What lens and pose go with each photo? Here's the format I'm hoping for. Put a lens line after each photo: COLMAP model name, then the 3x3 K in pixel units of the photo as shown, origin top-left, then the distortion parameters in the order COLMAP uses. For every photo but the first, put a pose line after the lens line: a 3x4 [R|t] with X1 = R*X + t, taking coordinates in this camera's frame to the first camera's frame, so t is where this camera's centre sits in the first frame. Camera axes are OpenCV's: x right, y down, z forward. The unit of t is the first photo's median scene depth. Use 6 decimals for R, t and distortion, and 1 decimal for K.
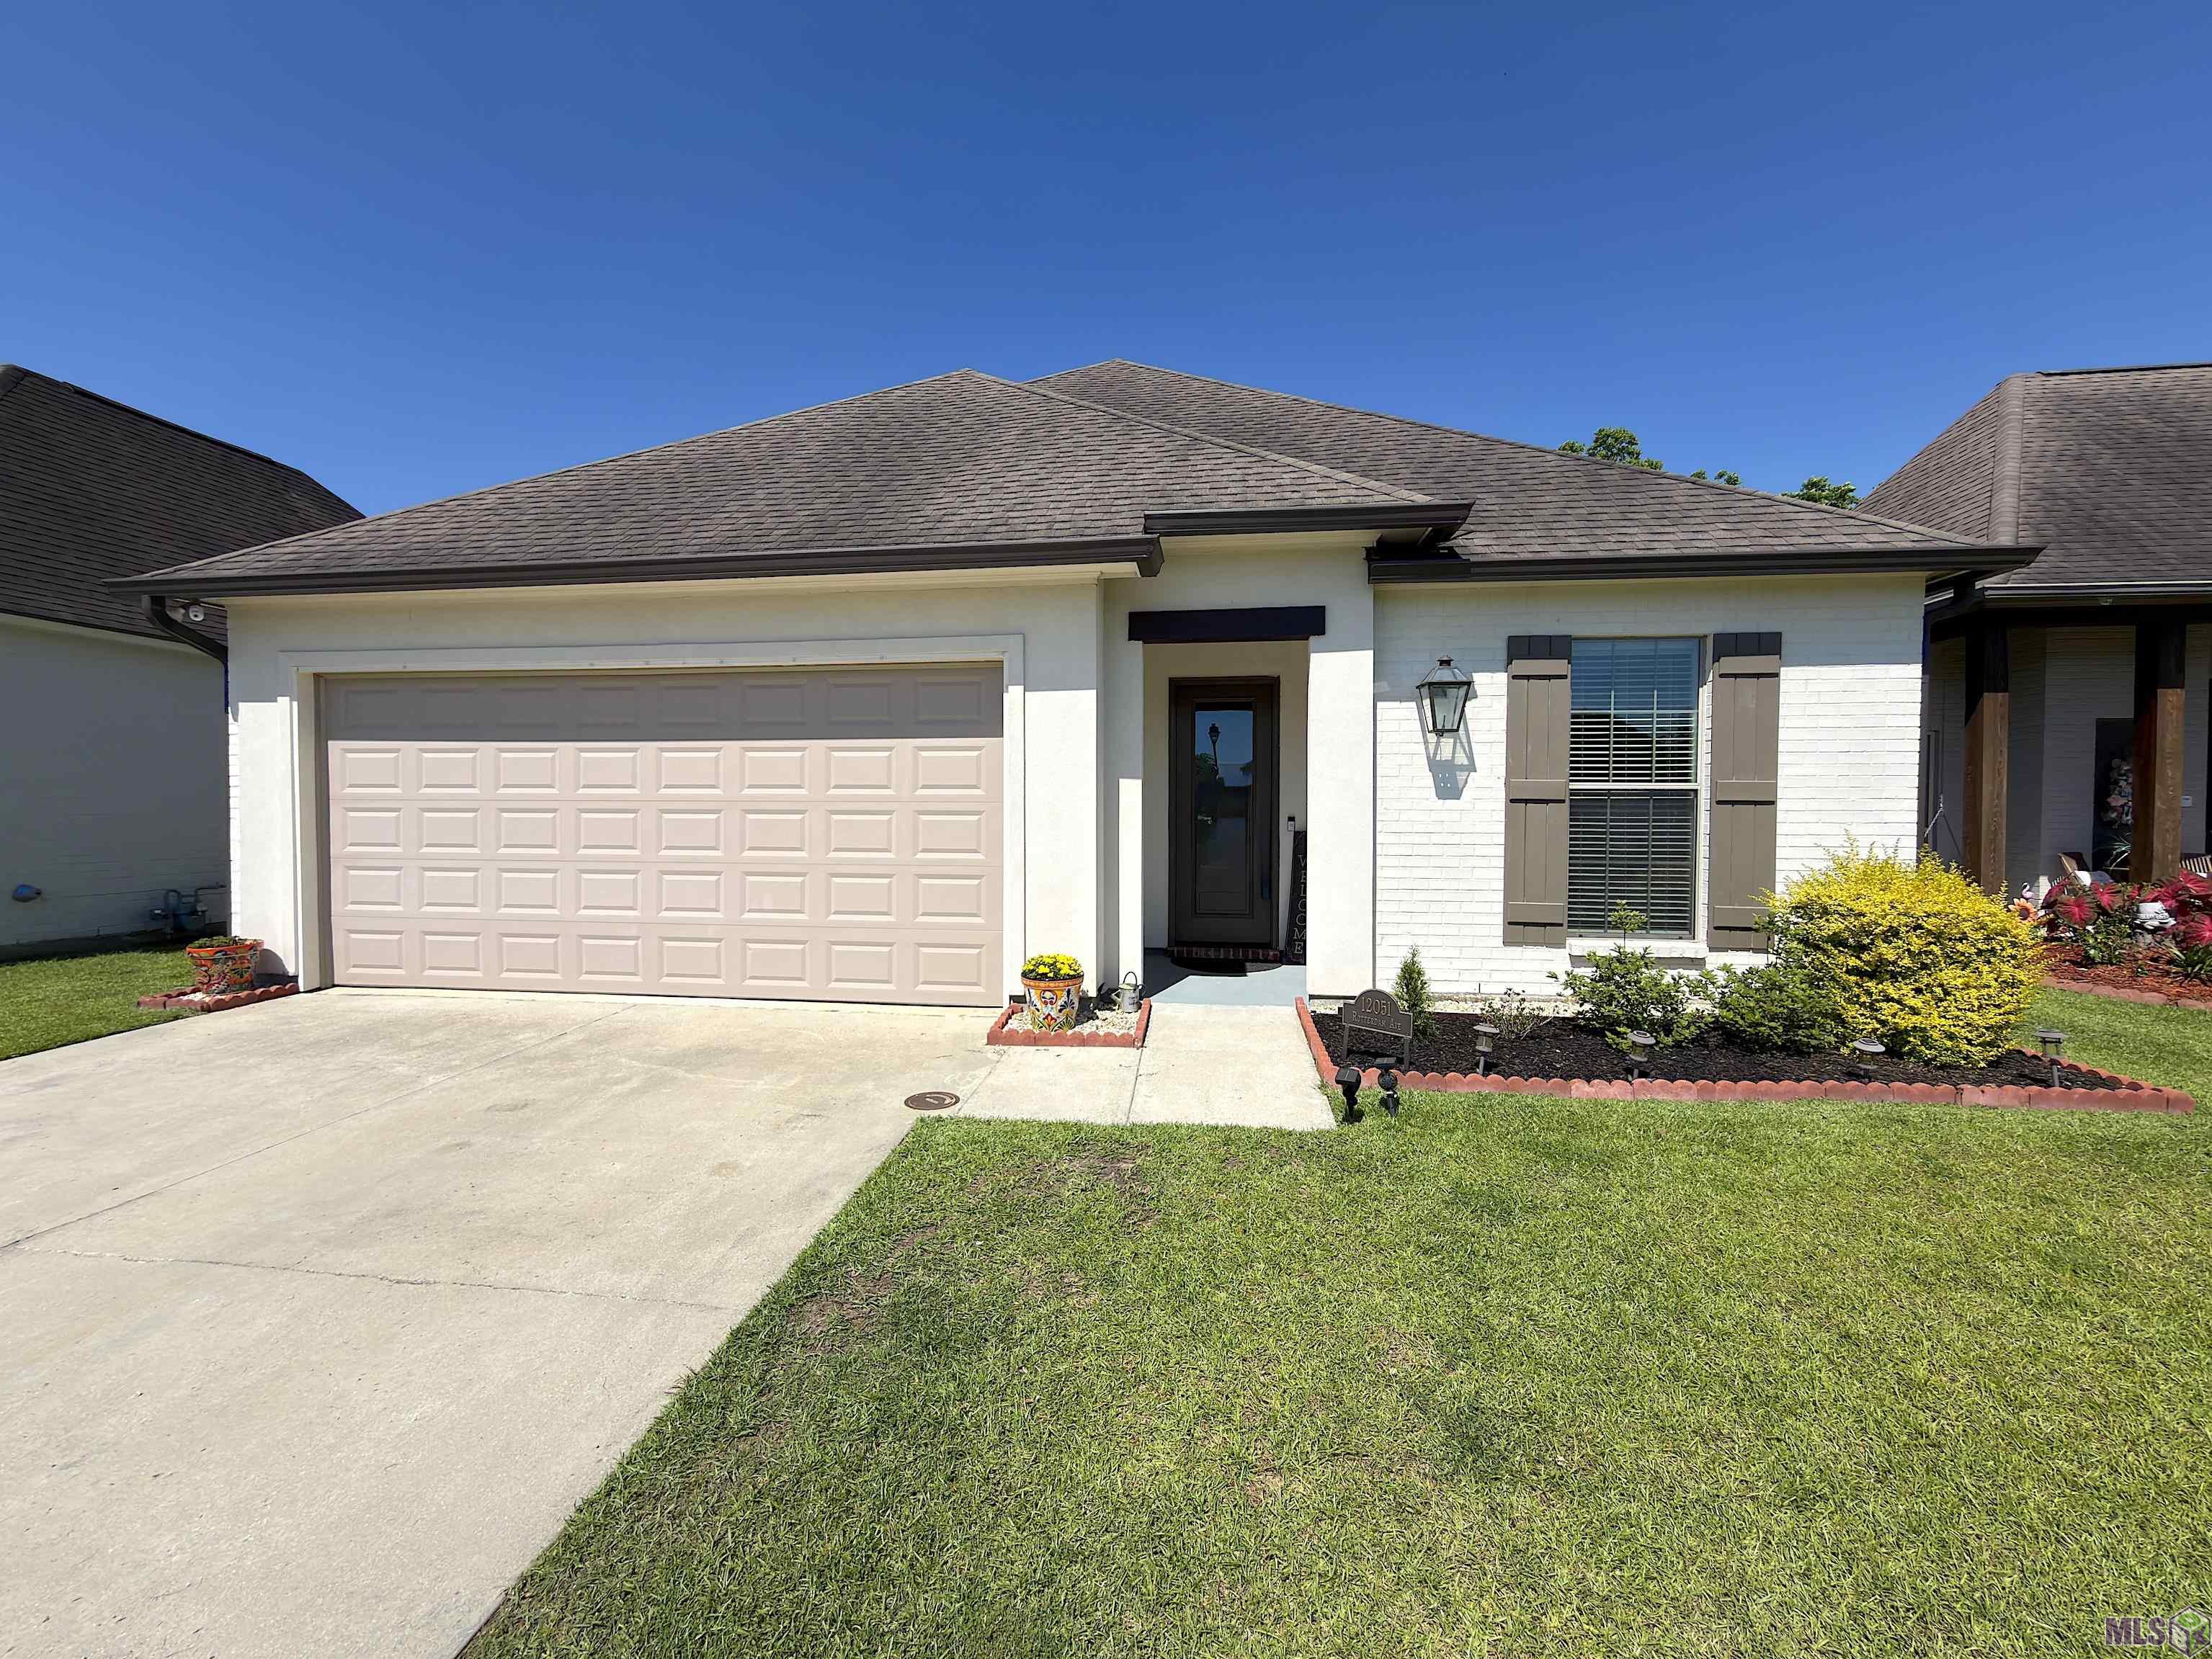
lens RADIAL K [[886.2, 0, 1112.3], [0, 886.2, 832.2], [0, 0, 1]] dist [-0.002173, -0.000047]
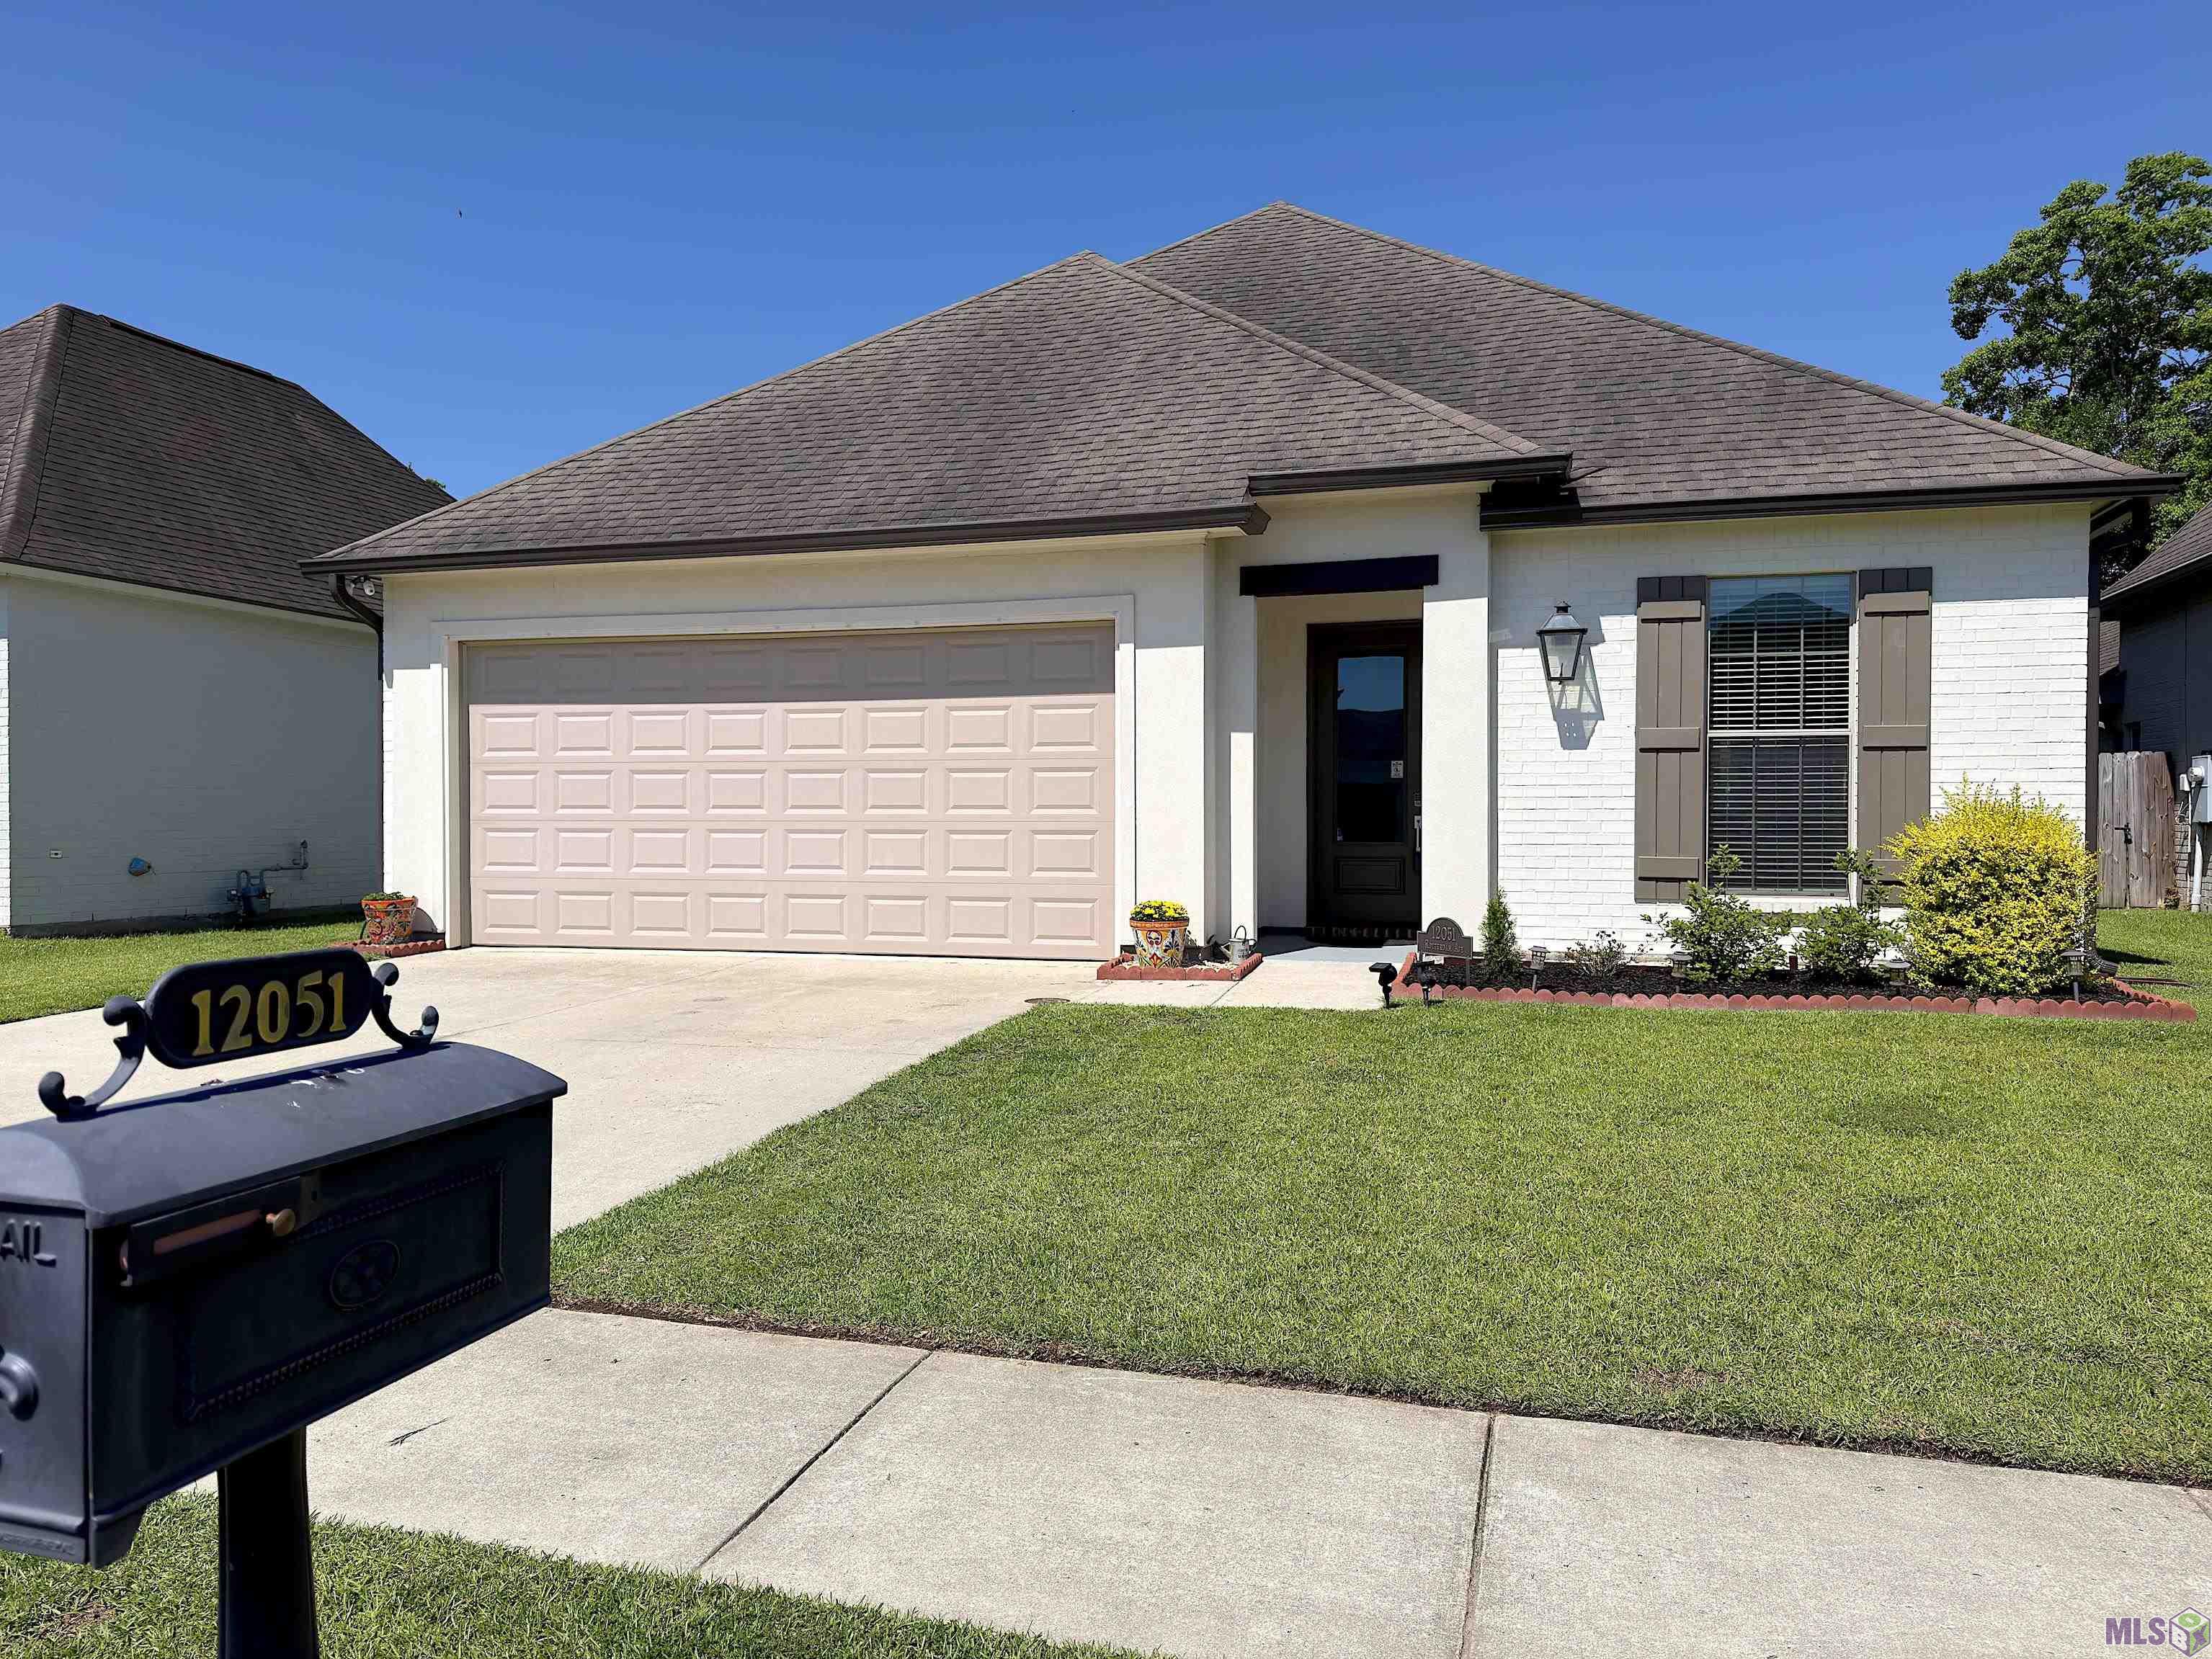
lens RADIAL K [[1527.3, 0, 1116.0], [0, 1527.3, 832.8], [0, 0, 1]] dist [0.104988, -0.177331]
pose [[0.988195, -0.002524, -0.153182, 0.146765], [0.000398, 0.999903, -0.013914, 0.077012], [0.153202, 0.013688, 0.988100, -0.737019]]
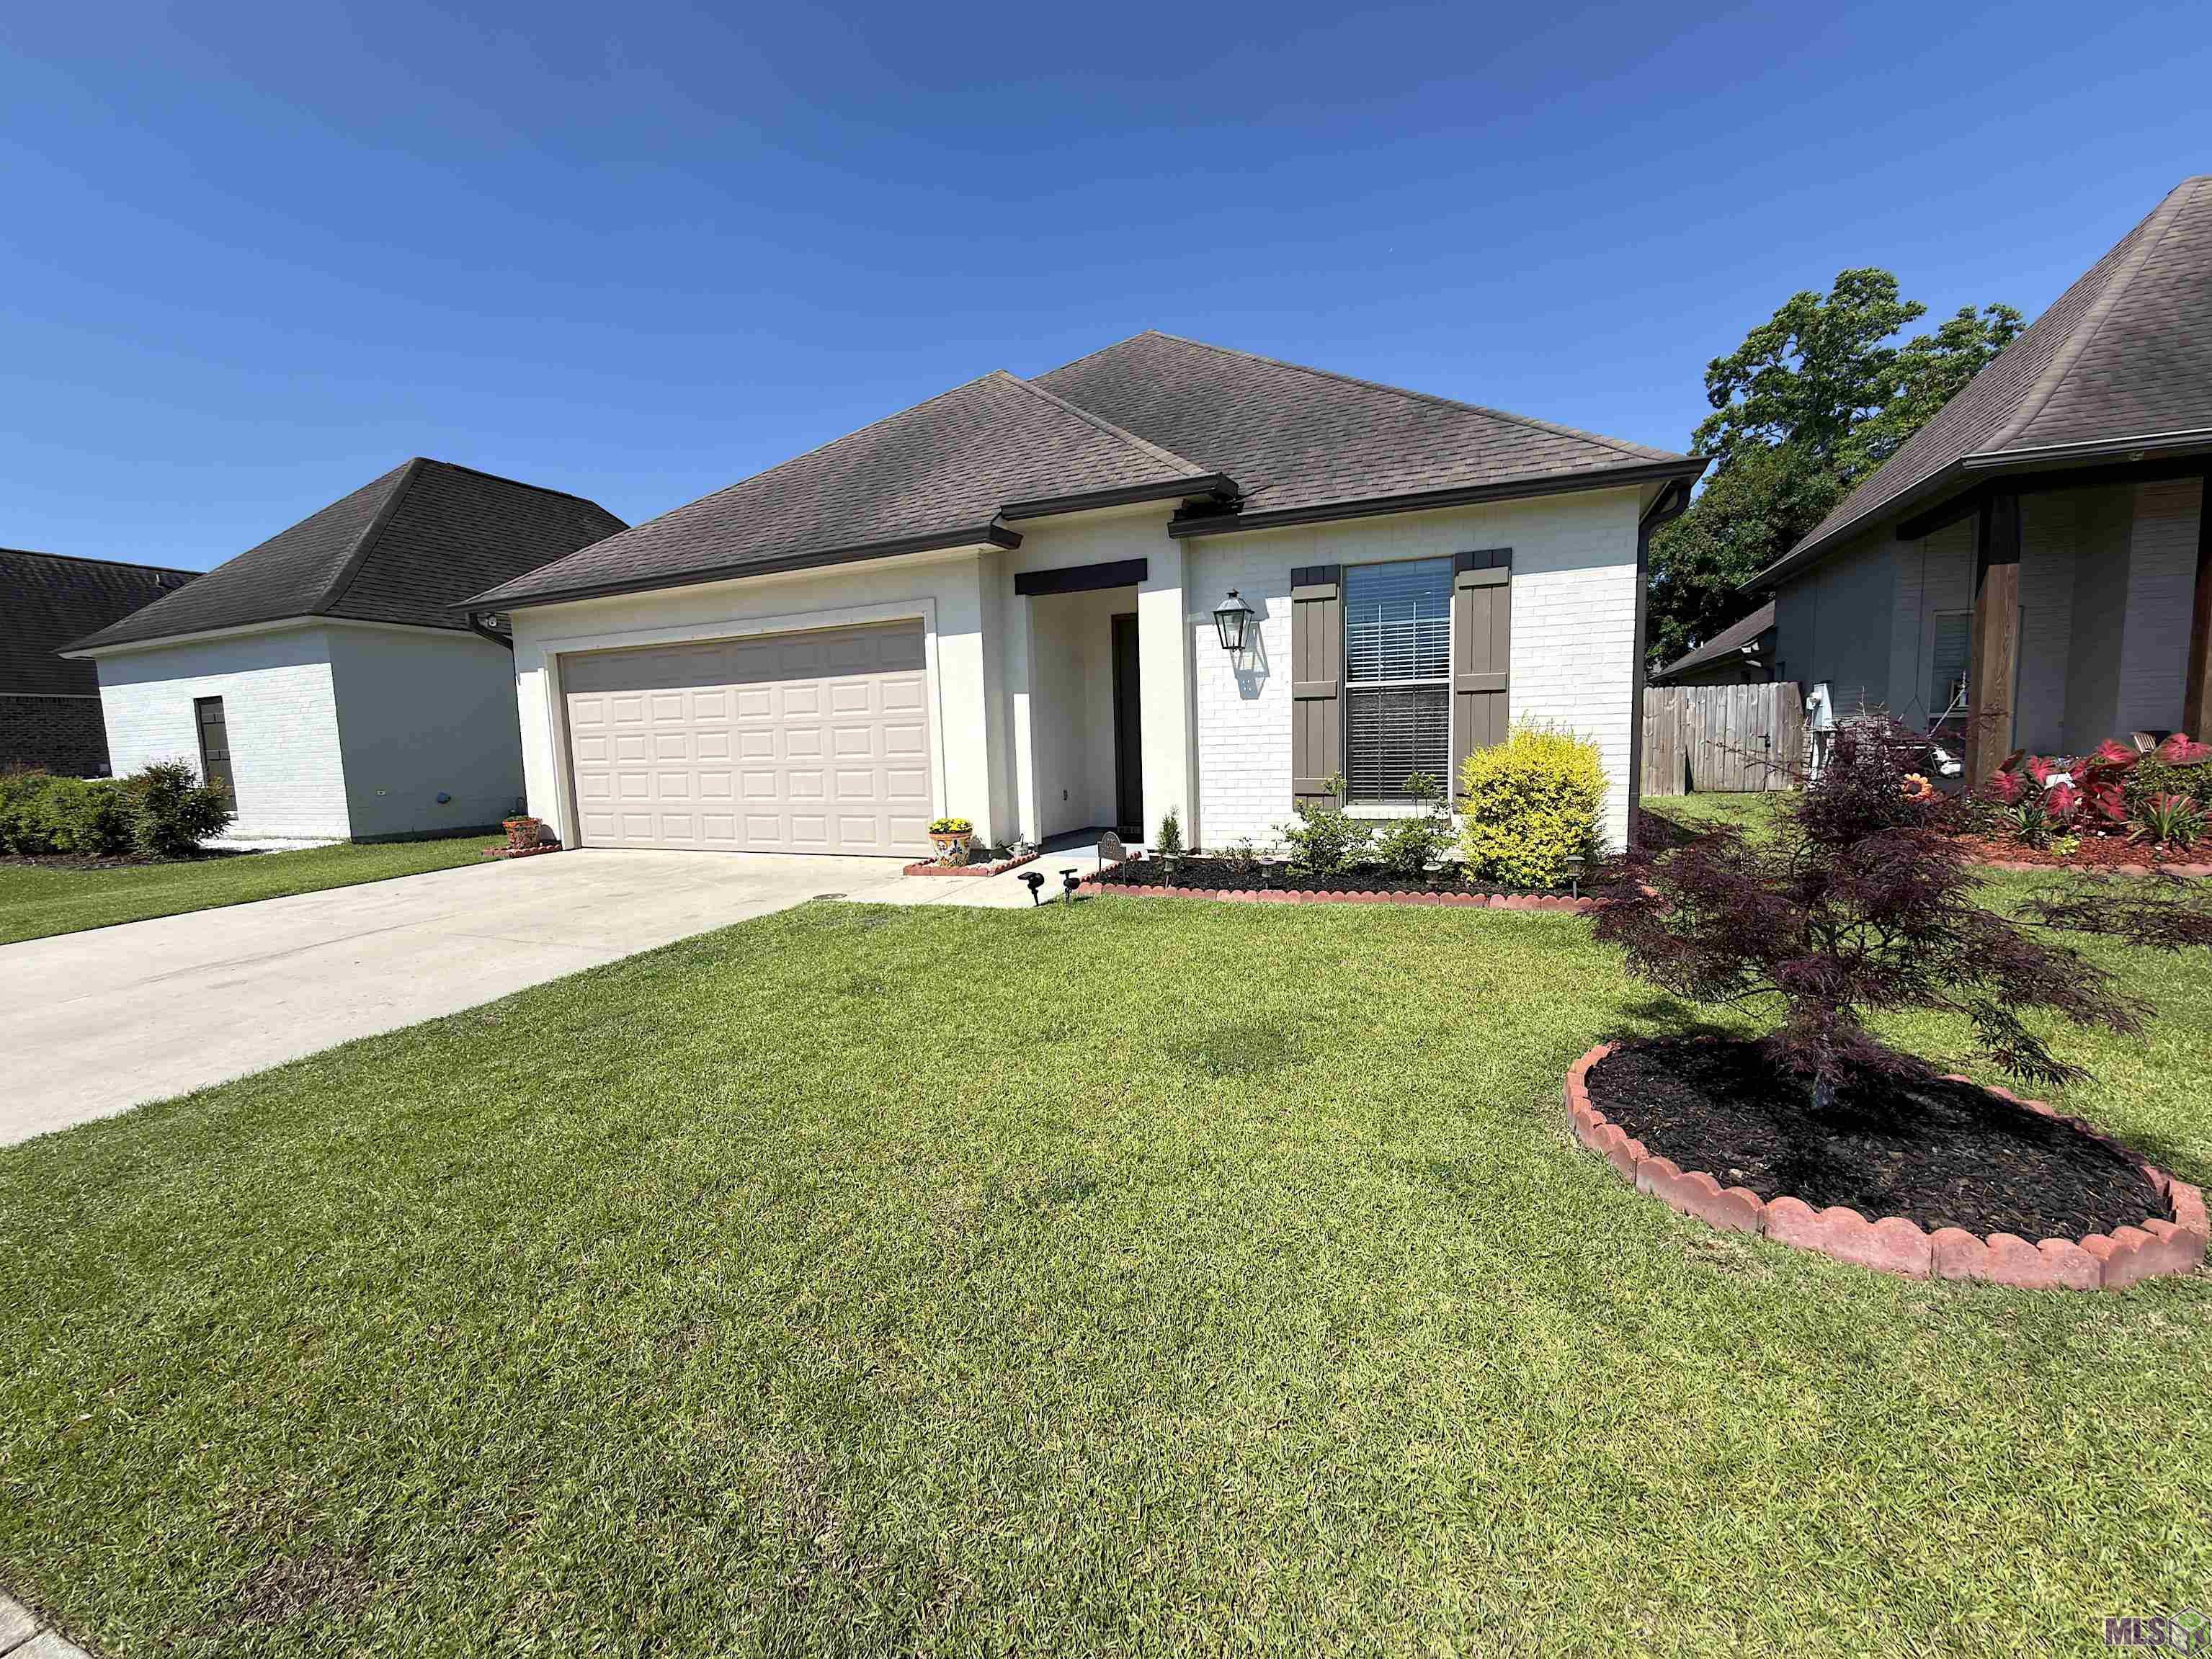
lens RADIAL K [[866.7, 0, 1111.4], [0, 866.7, 824.2], [0, 0, 1]] dist [-0.001275, -0.000074]
pose [[0.963866, -0.006353, -0.266311, 0.530753], [0.026223, 0.997123, 0.071122, 0.049203], [0.265093, -0.075535, 0.961260, -0.293105]]
